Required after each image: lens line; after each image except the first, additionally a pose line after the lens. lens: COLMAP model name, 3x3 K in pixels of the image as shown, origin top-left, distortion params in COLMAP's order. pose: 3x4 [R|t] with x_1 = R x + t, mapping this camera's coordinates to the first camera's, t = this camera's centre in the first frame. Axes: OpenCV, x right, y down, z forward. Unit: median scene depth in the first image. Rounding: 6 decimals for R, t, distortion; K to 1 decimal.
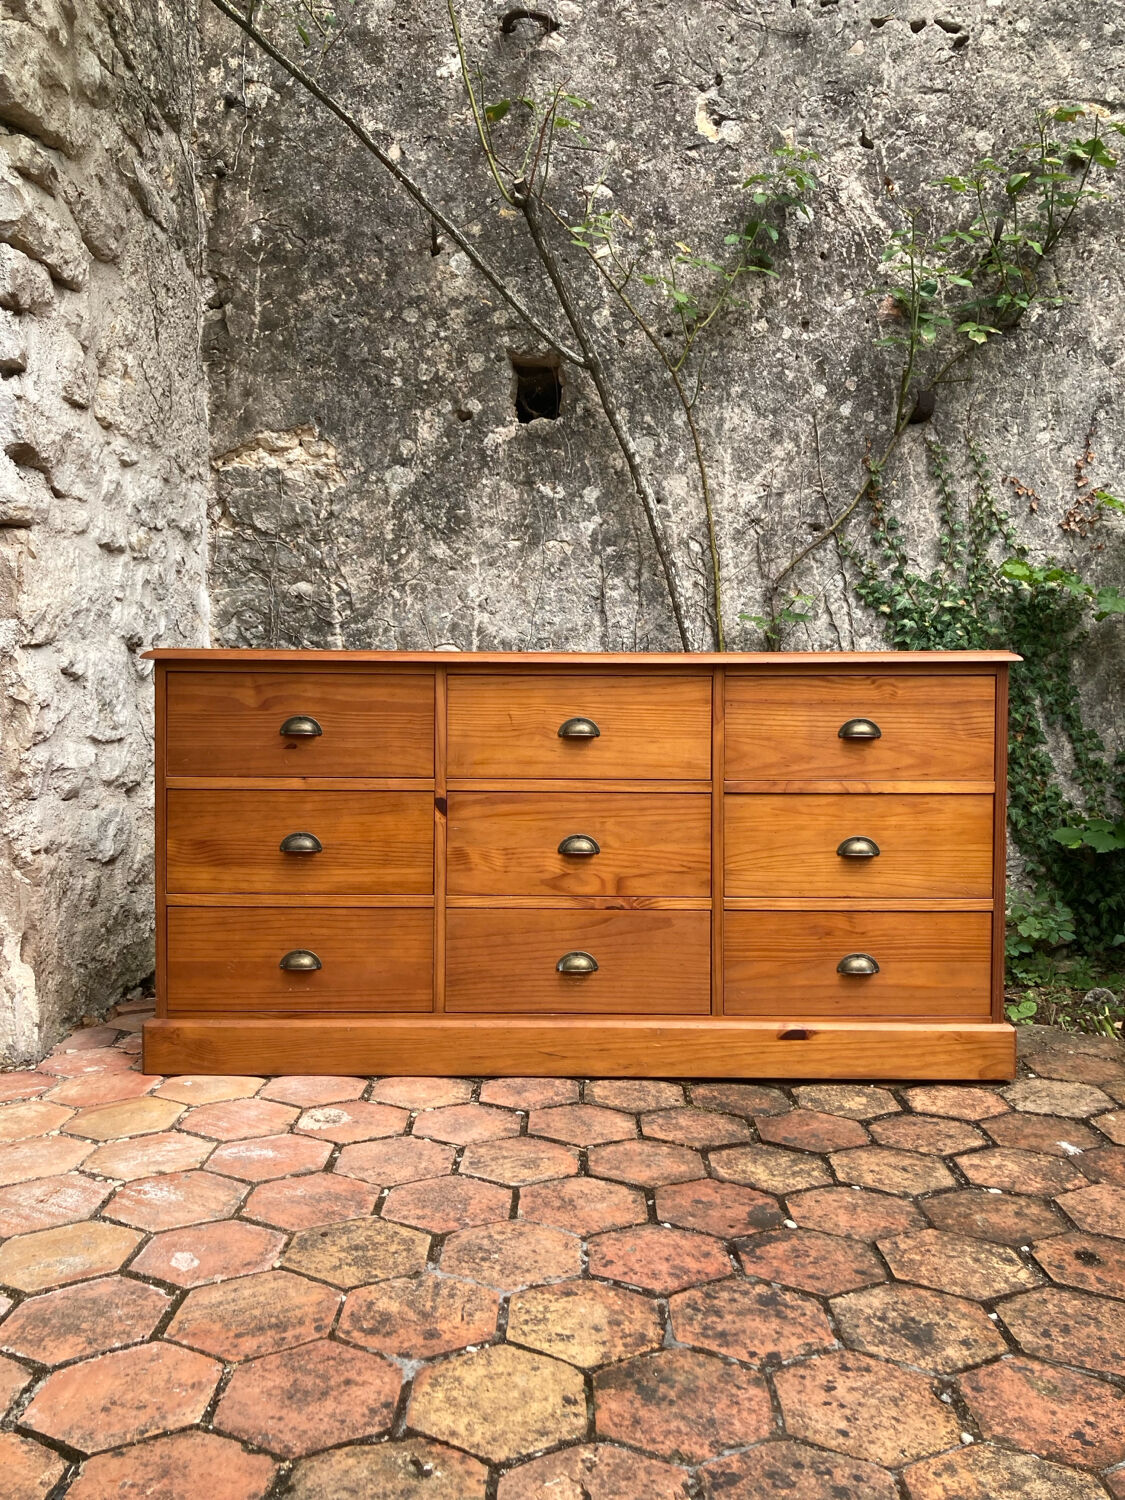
lens RADIAL K [[1237.6, 0, 574.8], [0, 1237.6, 735.5], [0, 0, 1]] dist [0.016263, -0.015542]
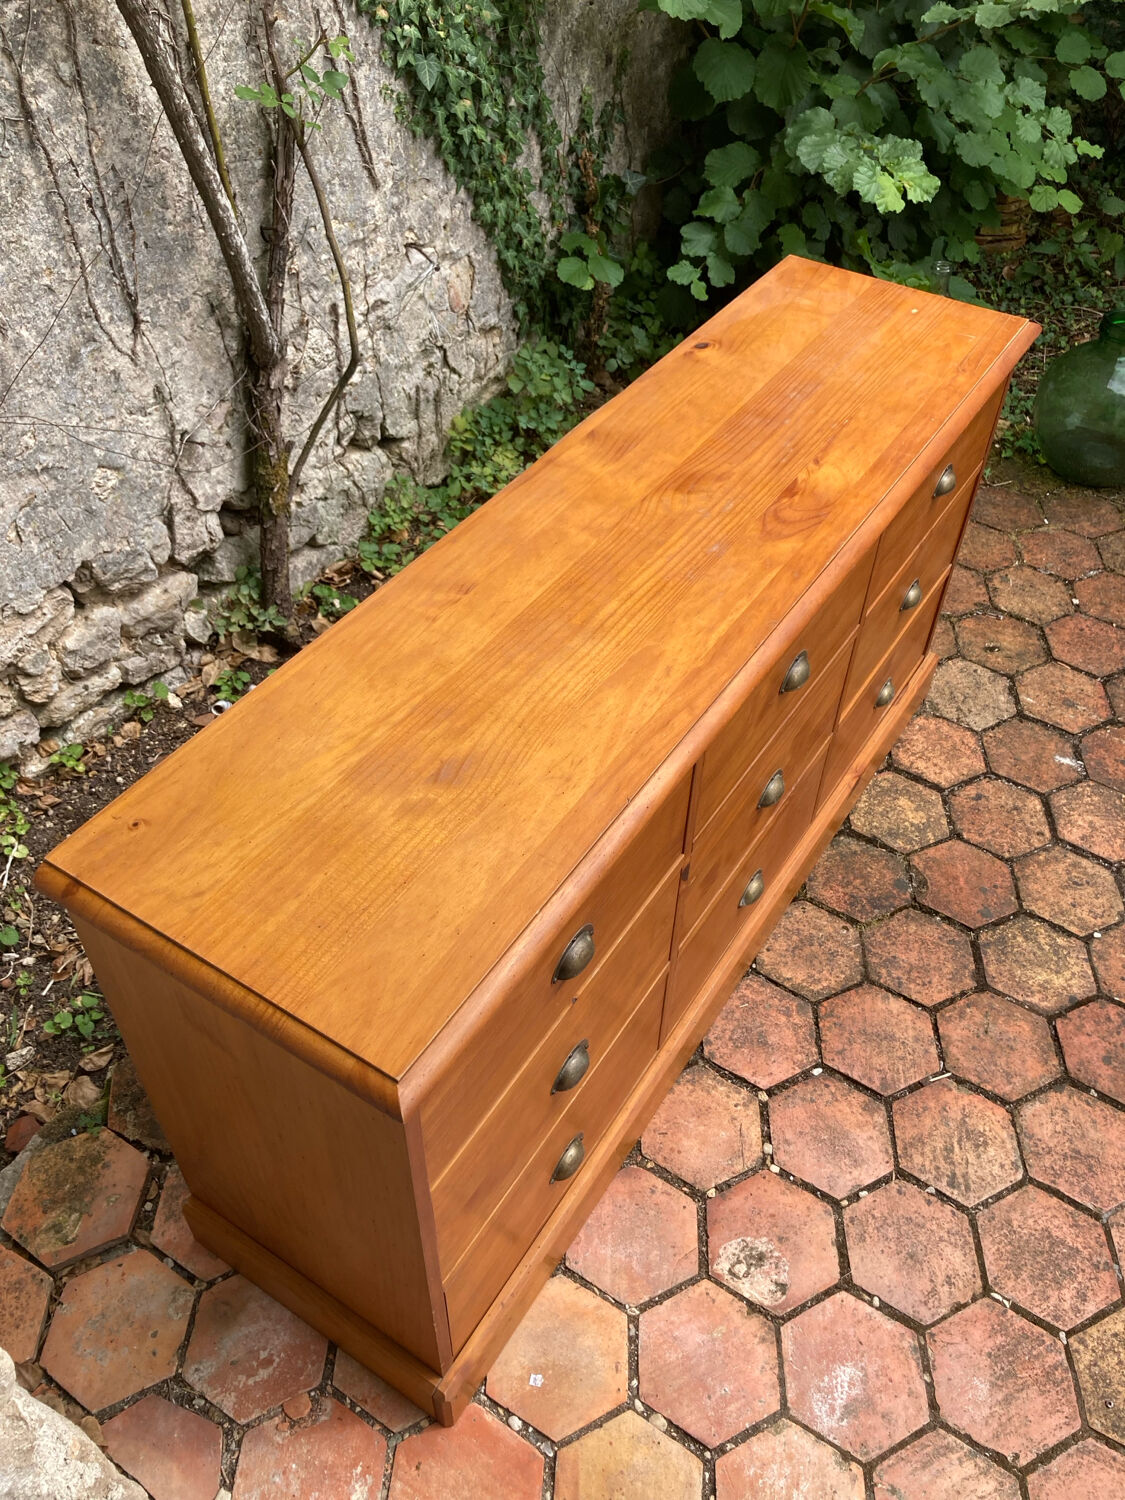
lens RADIAL K [[1237.6, 0, 564.4], [0, 1237.6, 740.7], [0, 0, 1]] dist [0.016263, -0.015542]
pose [[0.538003, -0.589900, 0.602139, -0.320461], [-0.003001, 0.712984, 0.701174, -0.291603], [-0.842938, -0.379040, 0.381817, 0.535748]]
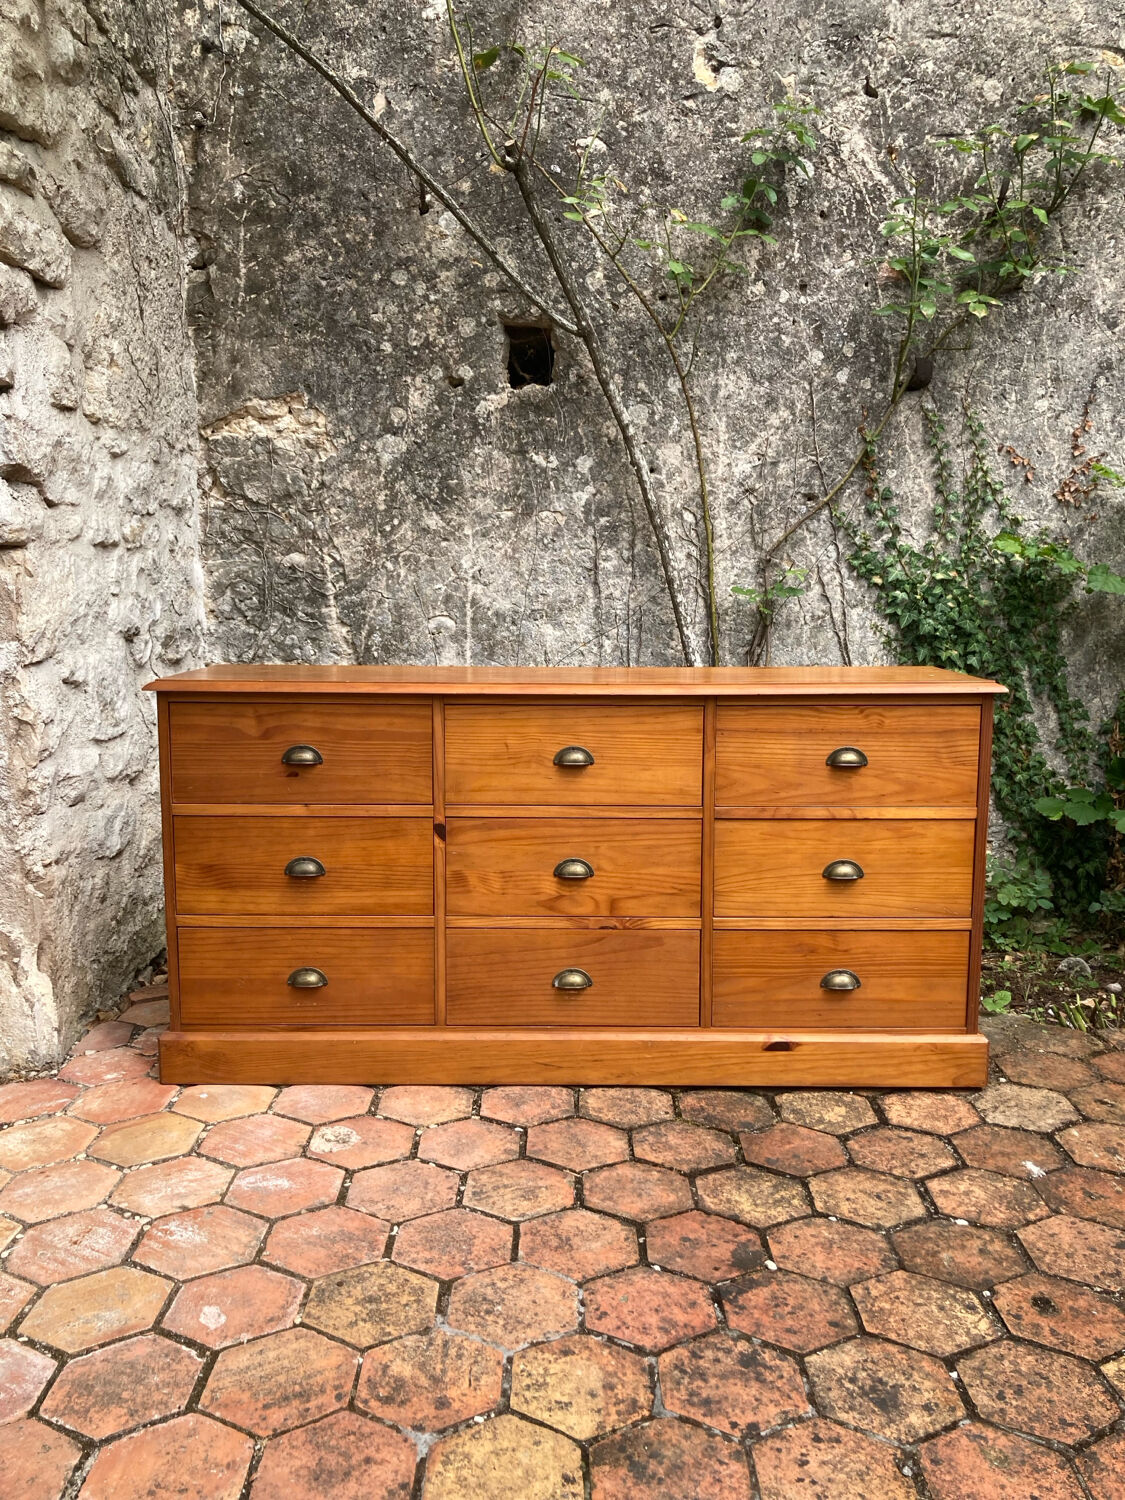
lens RADIAL K [[1237.6, 0, 570.6], [0, 1237.6, 740.1], [0, 0, 1]] dist [0.016263, -0.015542]
pose [[0.999992, -0.001828, 0.003579, -0.001737], [0.001426, 0.994002, 0.109353, -0.084691], [-0.003758, -0.109347, 0.993997, -0.011016]]
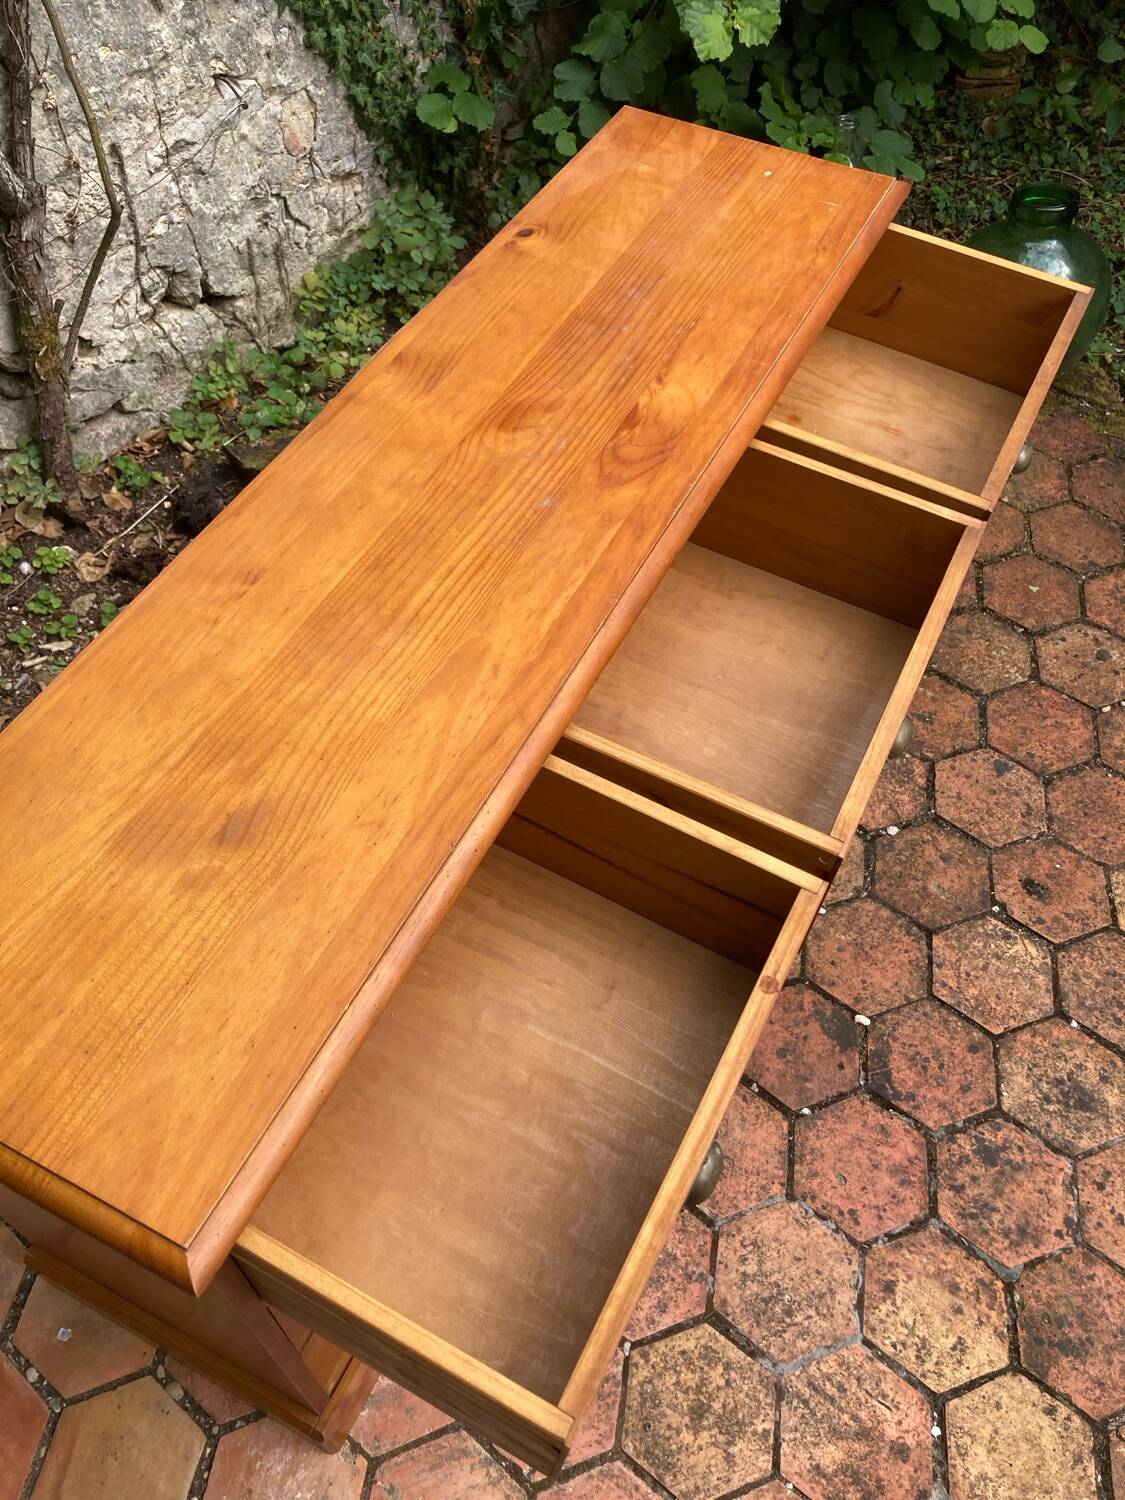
lens RADIAL K [[1237.6, 0, 571.4], [0, 1237.6, 745.4], [0, 0, 1]] dist [0.016263, -0.015542]
pose [[0.628010, -0.617482, 0.473624, -0.163198], [0.012607, 0.616603, 0.787173, -0.283562], [-0.778103, -0.488382, 0.395018, 0.419979]]
